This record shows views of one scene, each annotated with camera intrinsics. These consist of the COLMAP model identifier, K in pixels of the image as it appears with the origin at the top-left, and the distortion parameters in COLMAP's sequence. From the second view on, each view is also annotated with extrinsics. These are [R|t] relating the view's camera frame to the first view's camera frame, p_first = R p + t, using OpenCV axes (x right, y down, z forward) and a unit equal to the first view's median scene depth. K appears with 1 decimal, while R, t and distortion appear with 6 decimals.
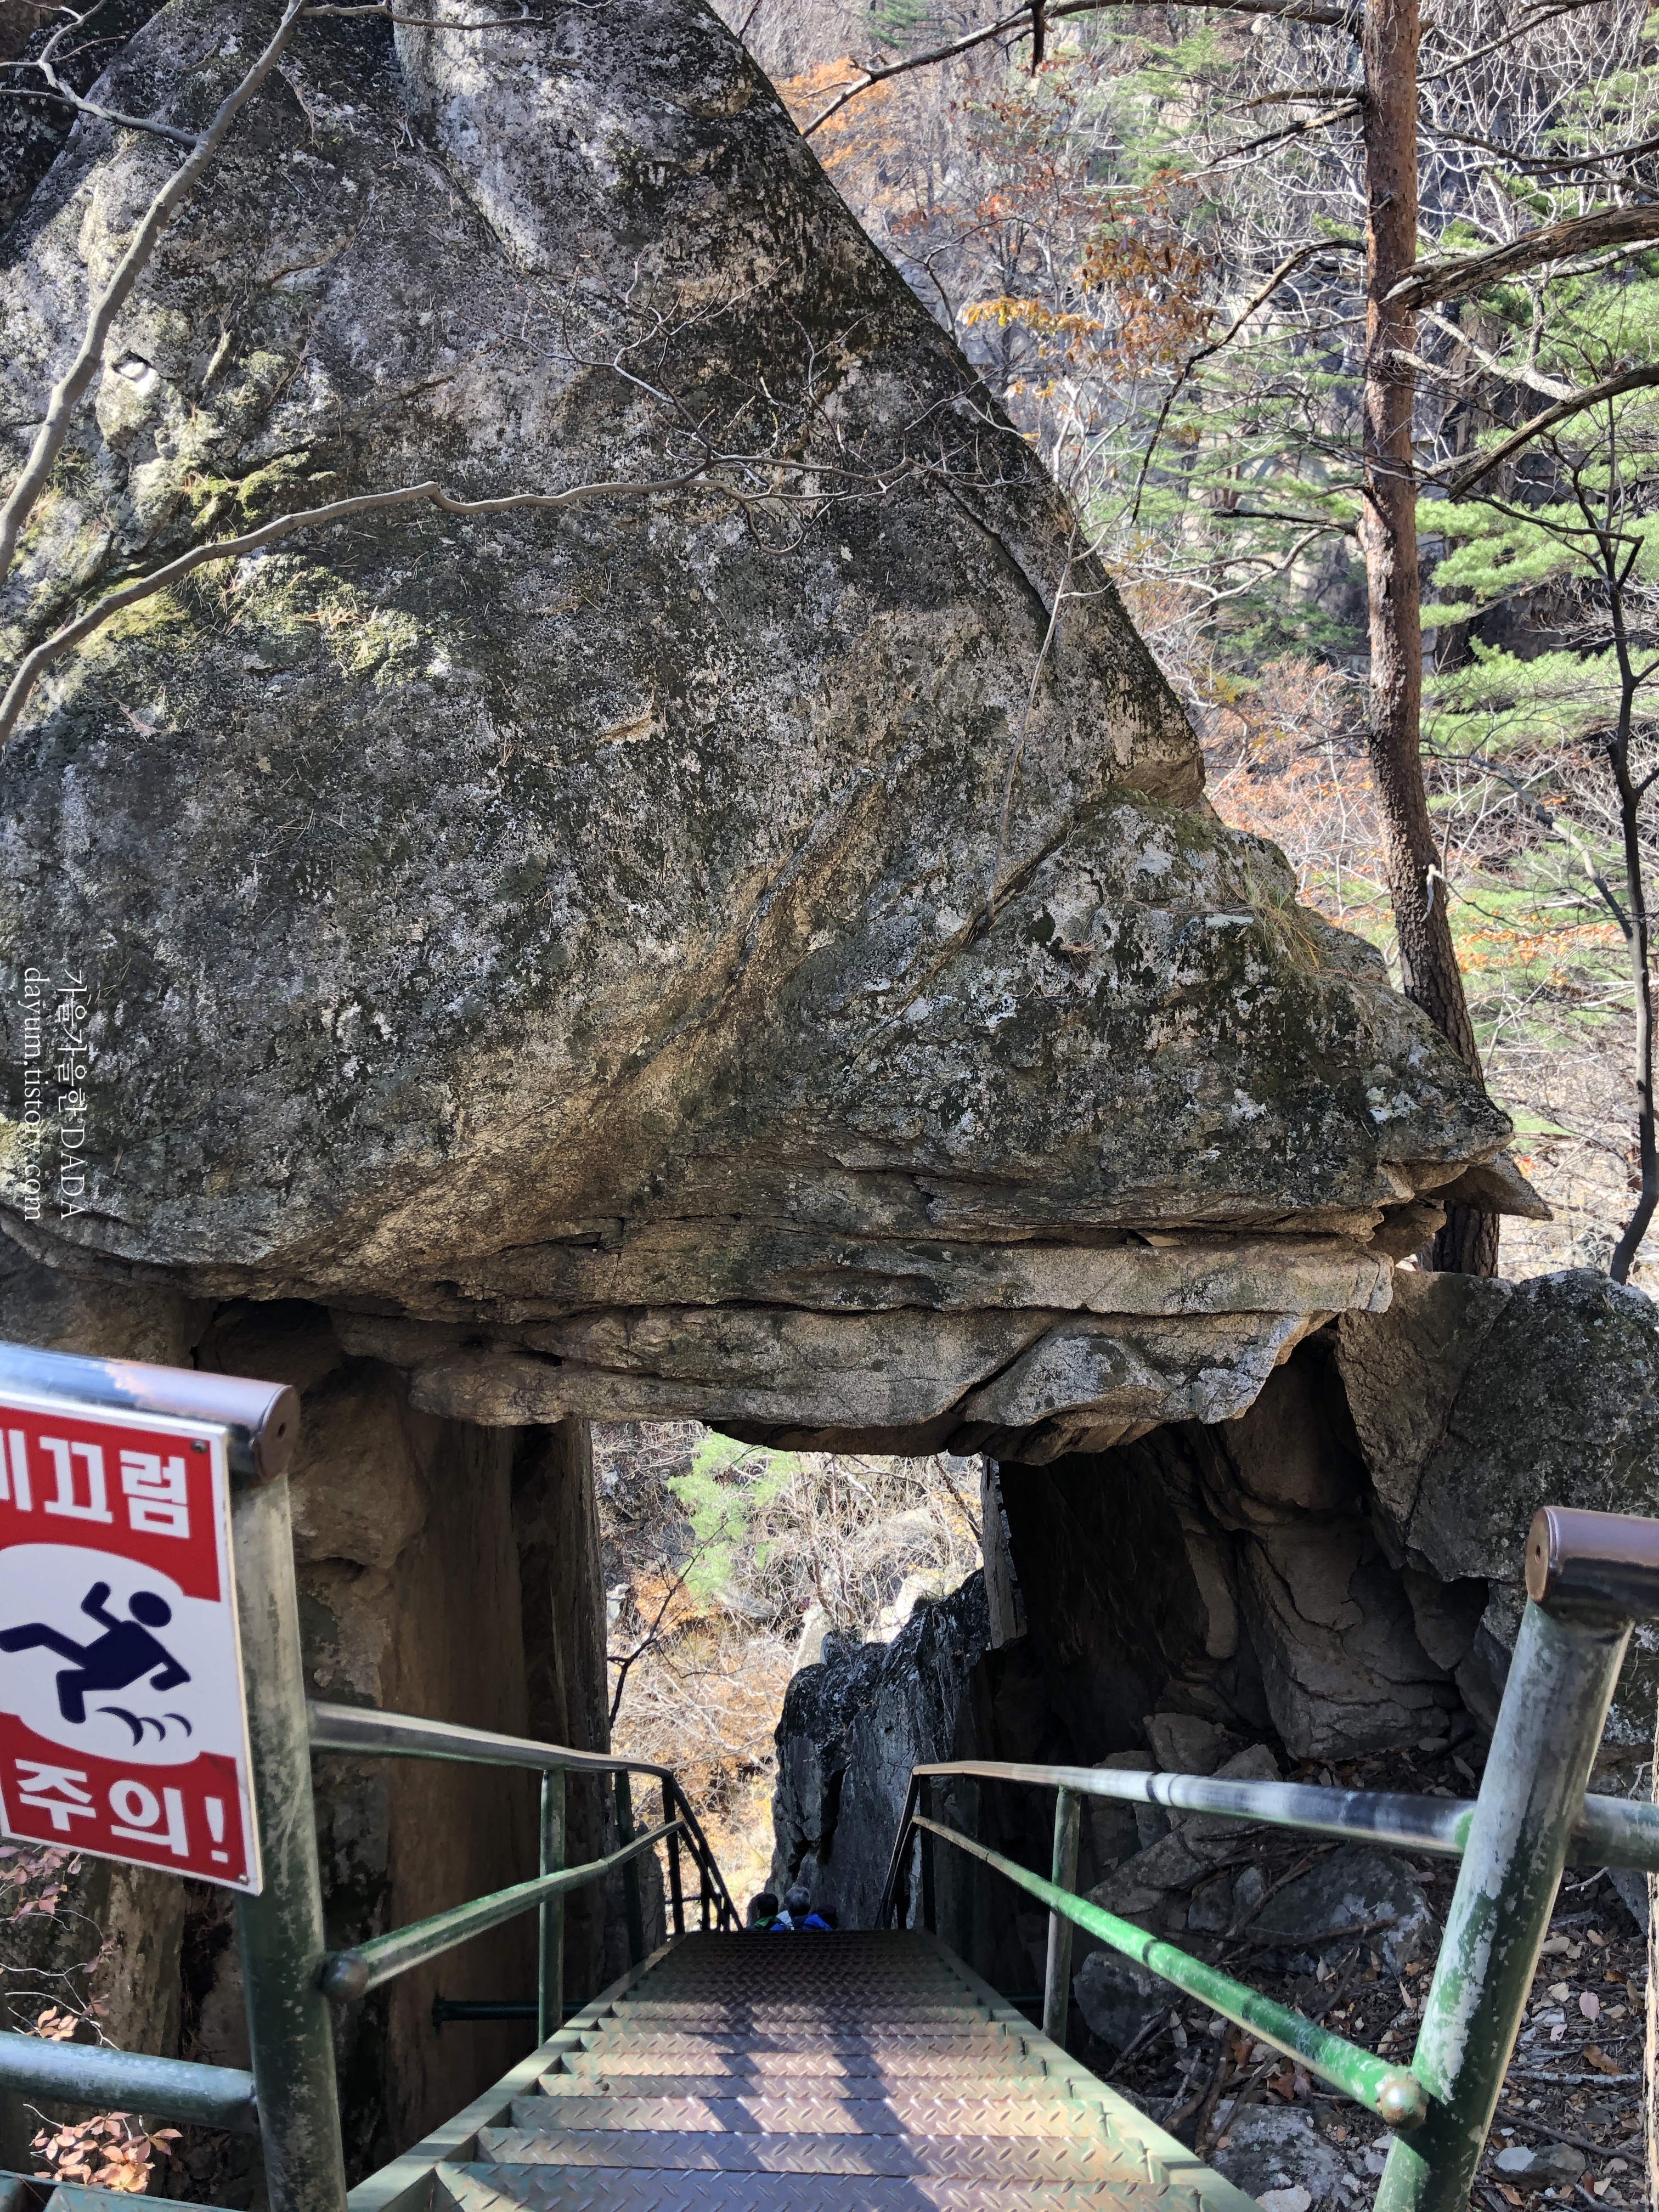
lens RADIAL K [[1782.1, 0, 829.5], [0, 1782.1, 1106.0], [0, 0, 1]] dist [0.130504, -0.168831]
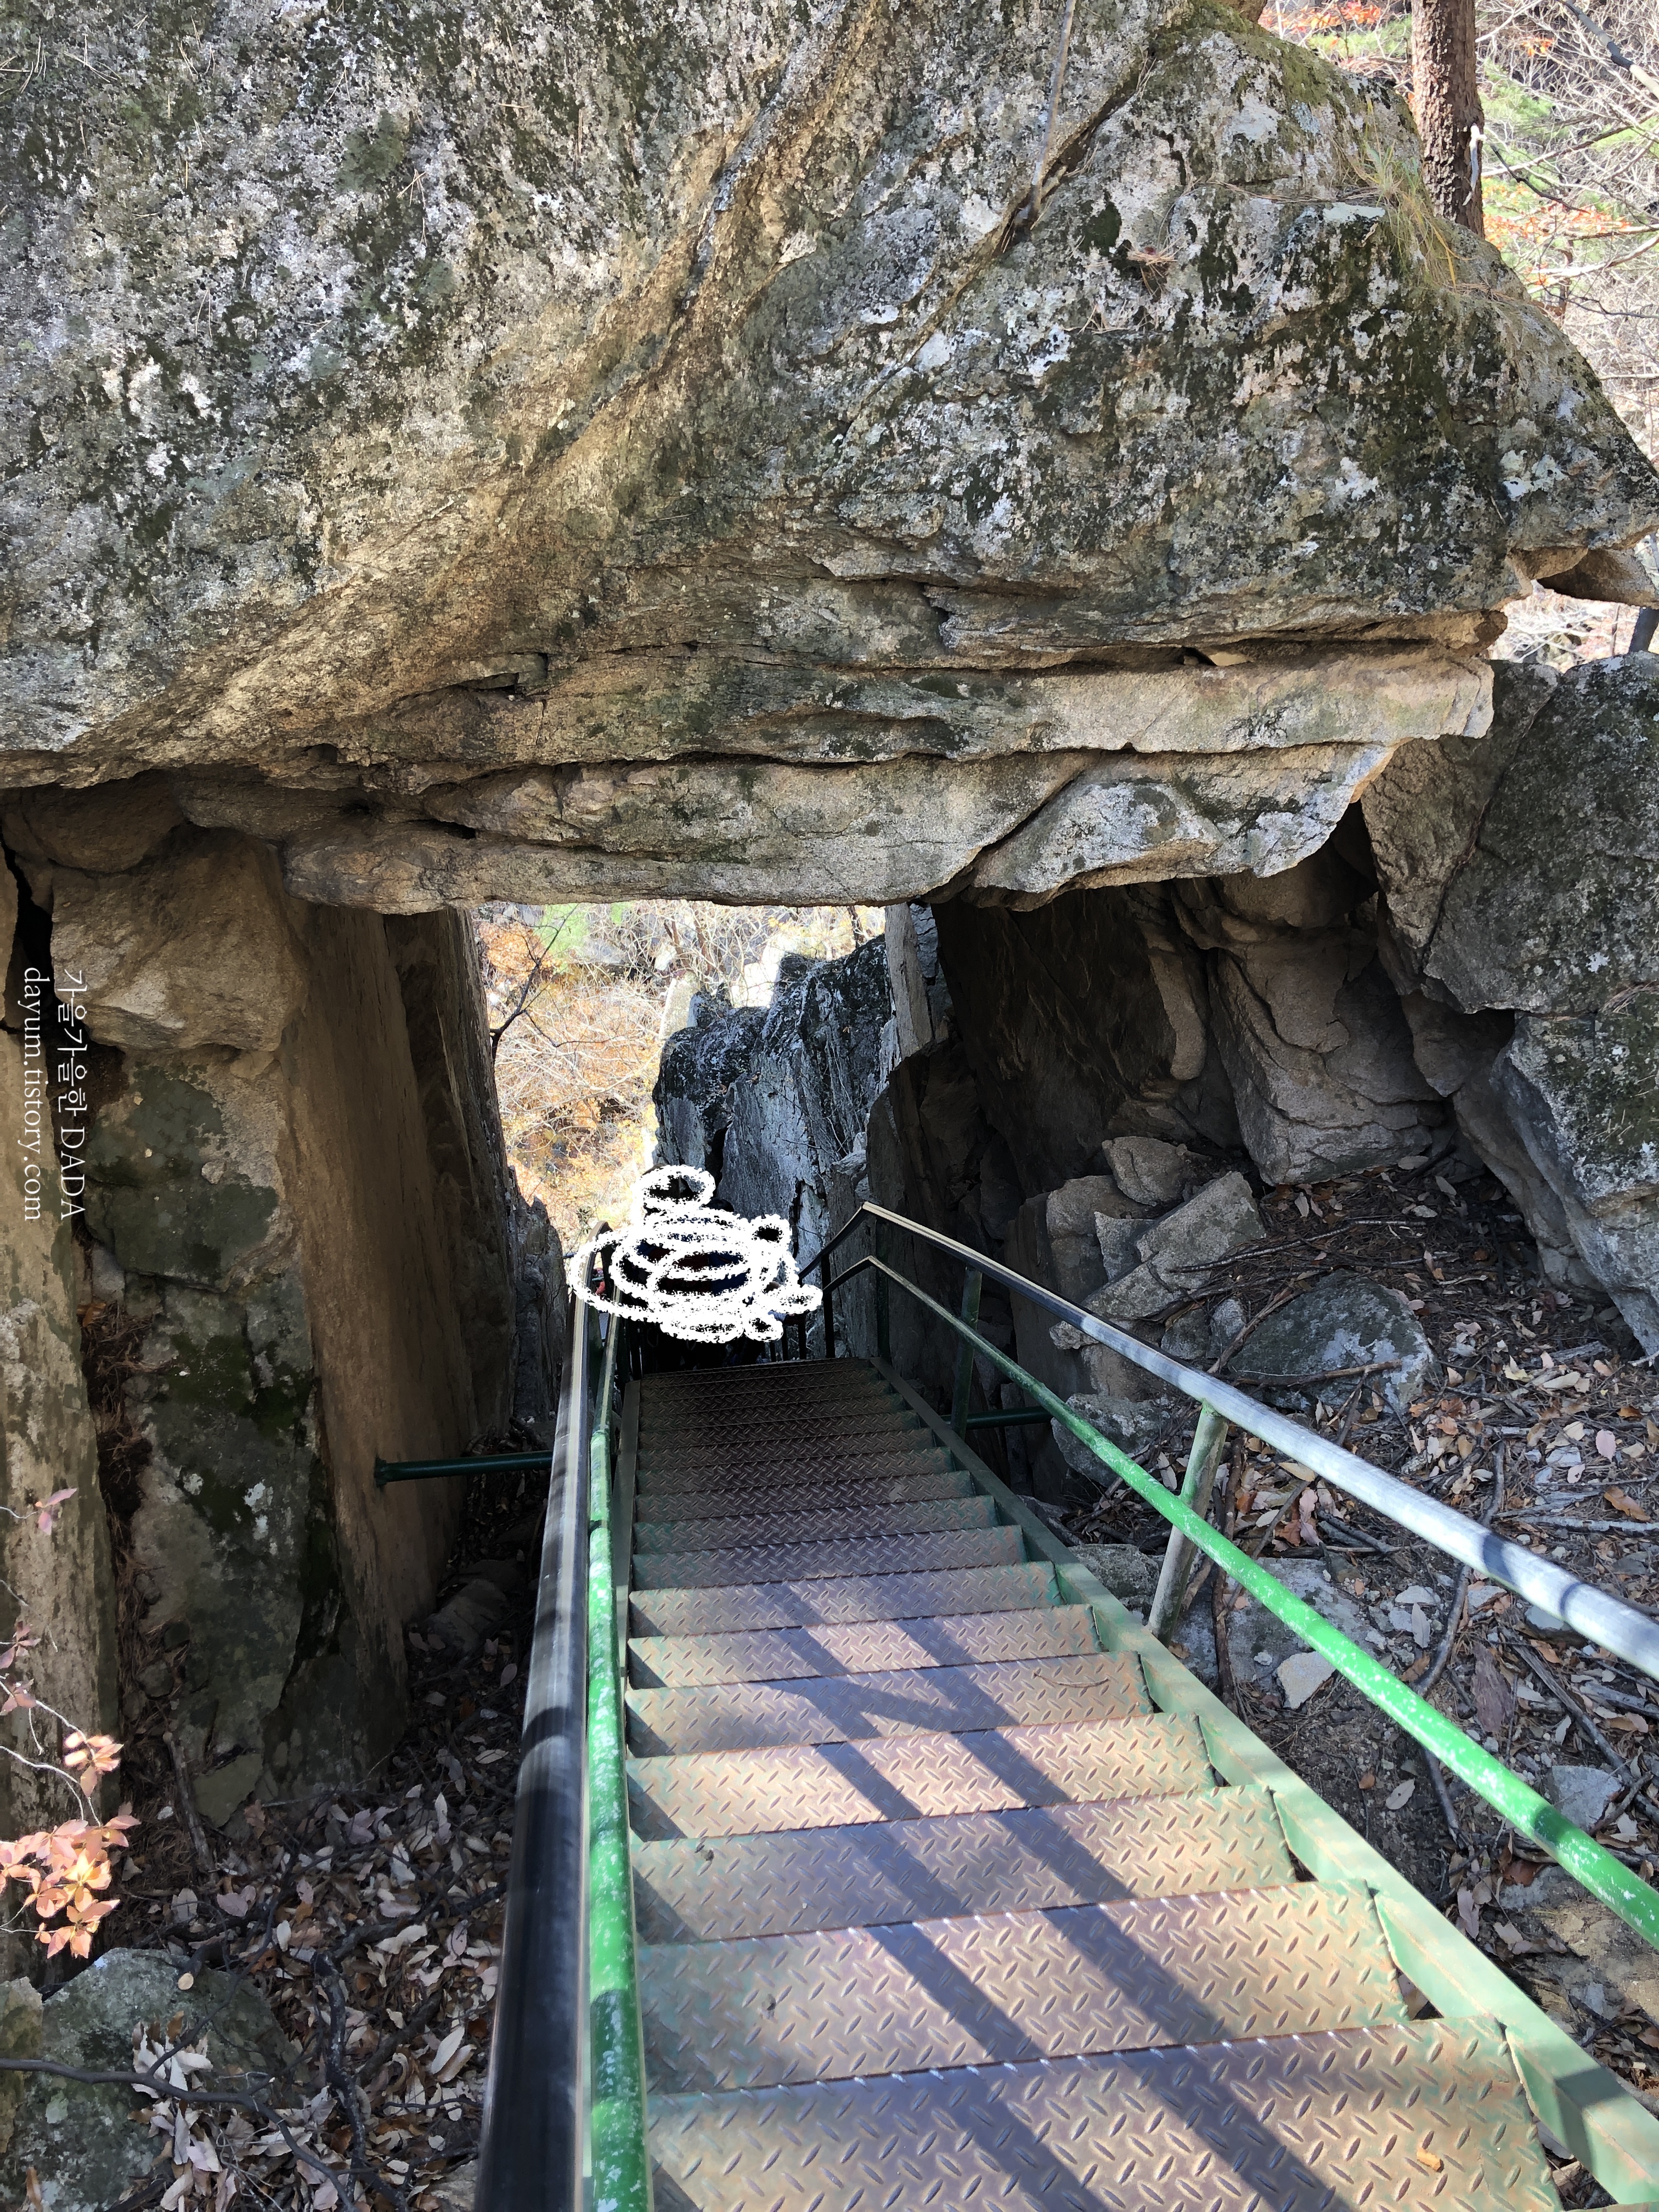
lens RADIAL K [[1801.9, 0, 834.0], [0, 1801.9, 1073.3], [0, 0, 1]] dist [0.025562, -0.006765]
pose [[0.994919, -0.048243, 0.088366, -0.070353], [0.015126, 0.939380, 0.342545, -0.030625], [-0.099535, -0.339468, 0.935337, 0.210527]]
